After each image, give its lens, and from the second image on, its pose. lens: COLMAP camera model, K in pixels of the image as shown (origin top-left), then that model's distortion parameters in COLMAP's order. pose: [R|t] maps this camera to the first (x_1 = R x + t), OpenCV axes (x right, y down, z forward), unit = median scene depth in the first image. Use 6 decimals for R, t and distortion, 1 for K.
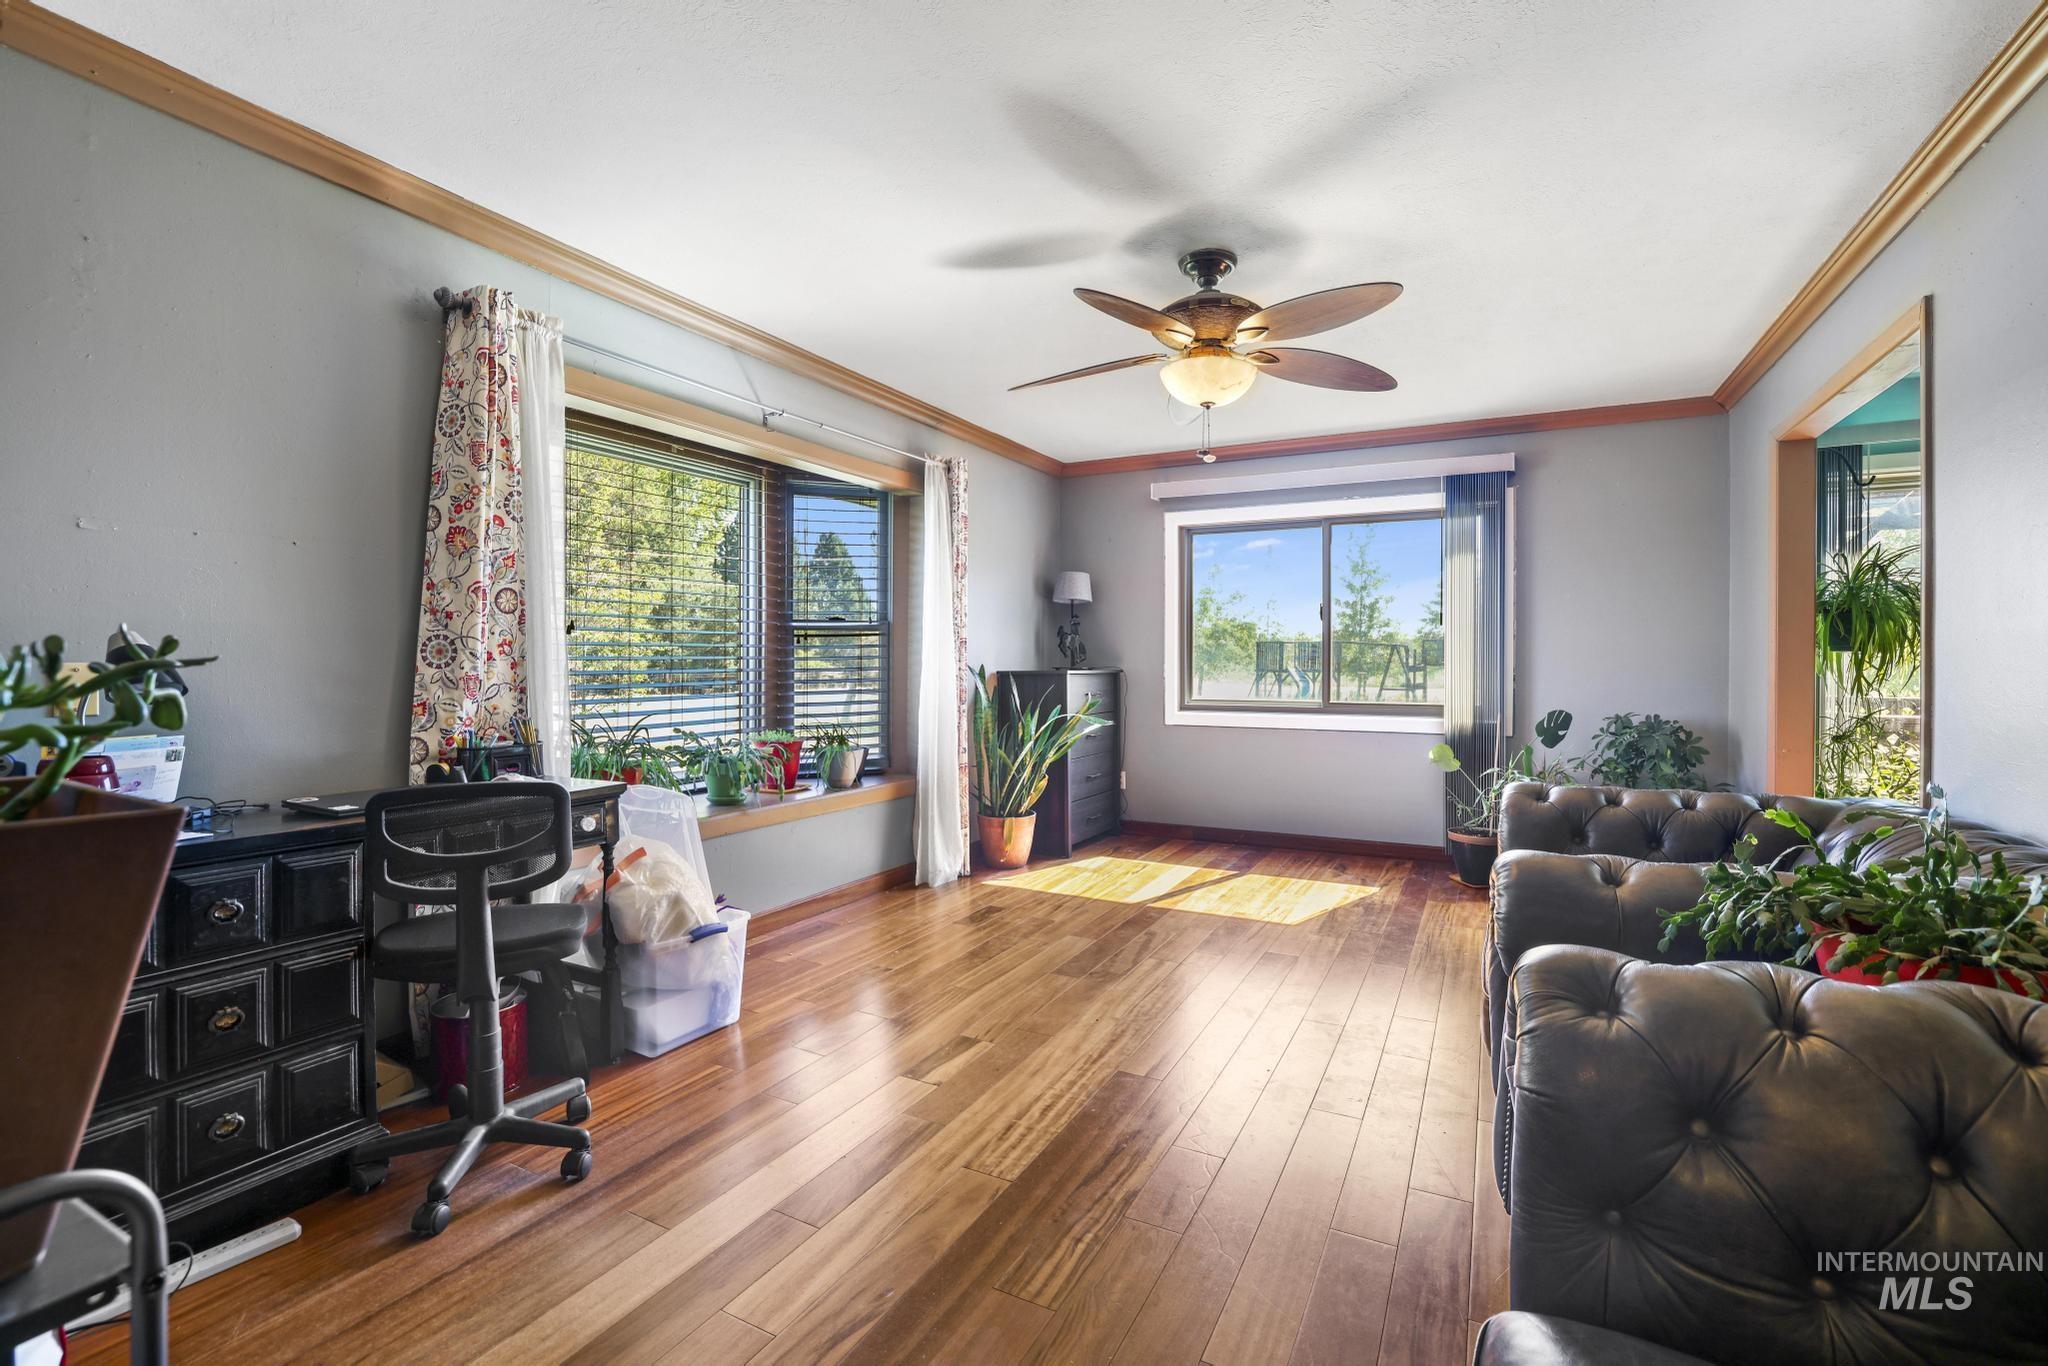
lens RADIAL K [[915.1, 0, 1023.6], [0, 915.1, 675.0], [0, 0, 1]] dist [-0.049295, 0.016903]
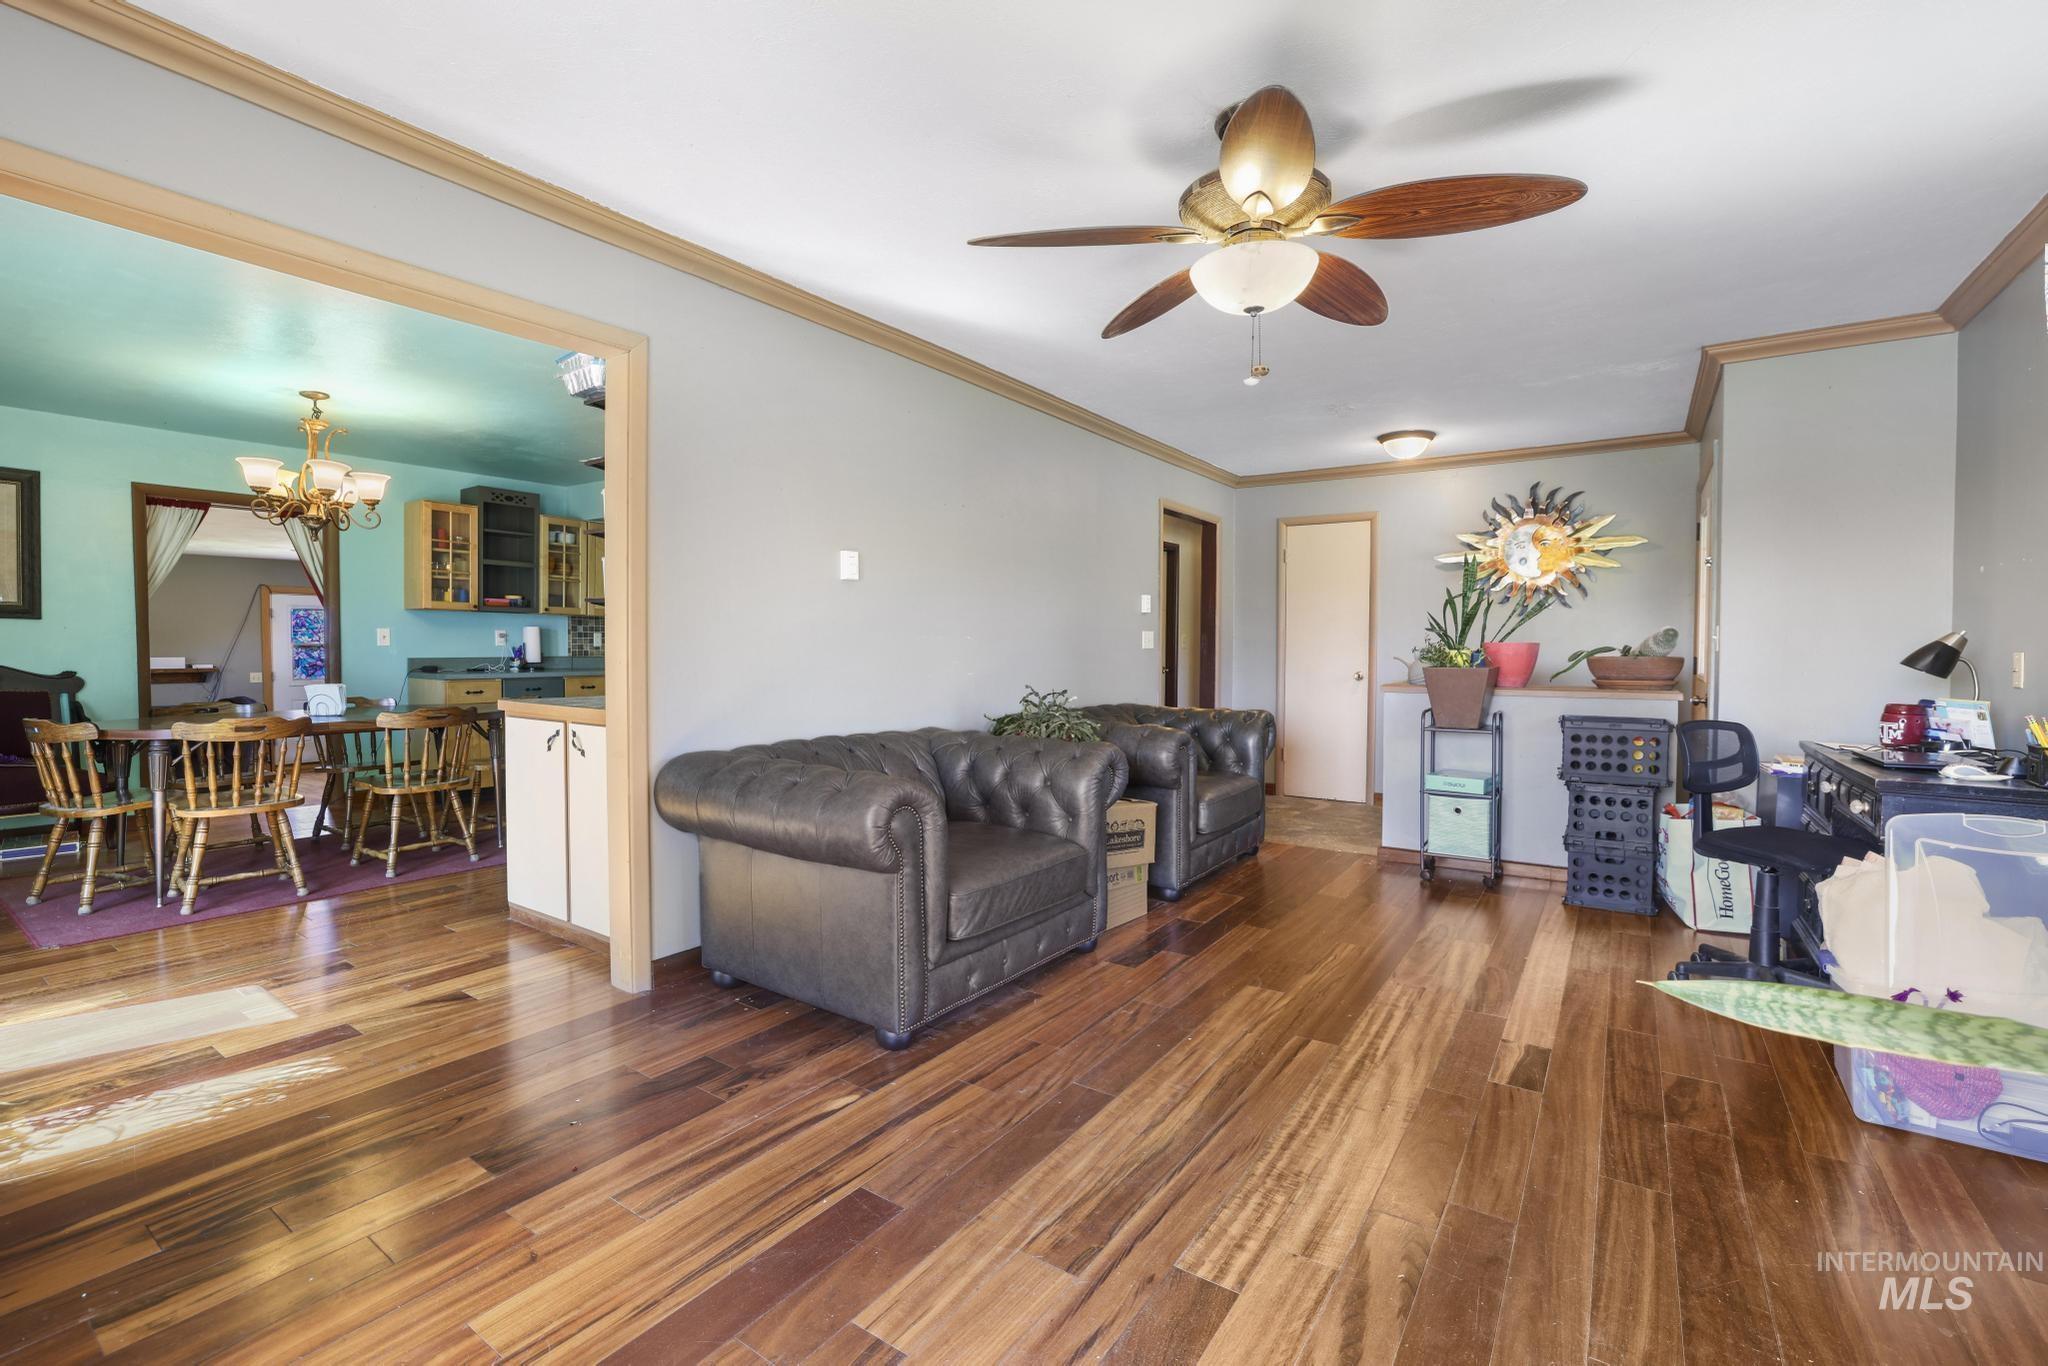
lens RADIAL K [[917.9, 0, 955.9], [0, 917.9, 675.1], [0, 0, 1]] dist [-0.045556, 0.017970]
pose [[-0.984244, -0.011341, 0.176450, 0.362039], [-0.004332, 0.999188, 0.040057, -0.022957], [-0.176761, 0.038662, -0.983494, 2.120408]]
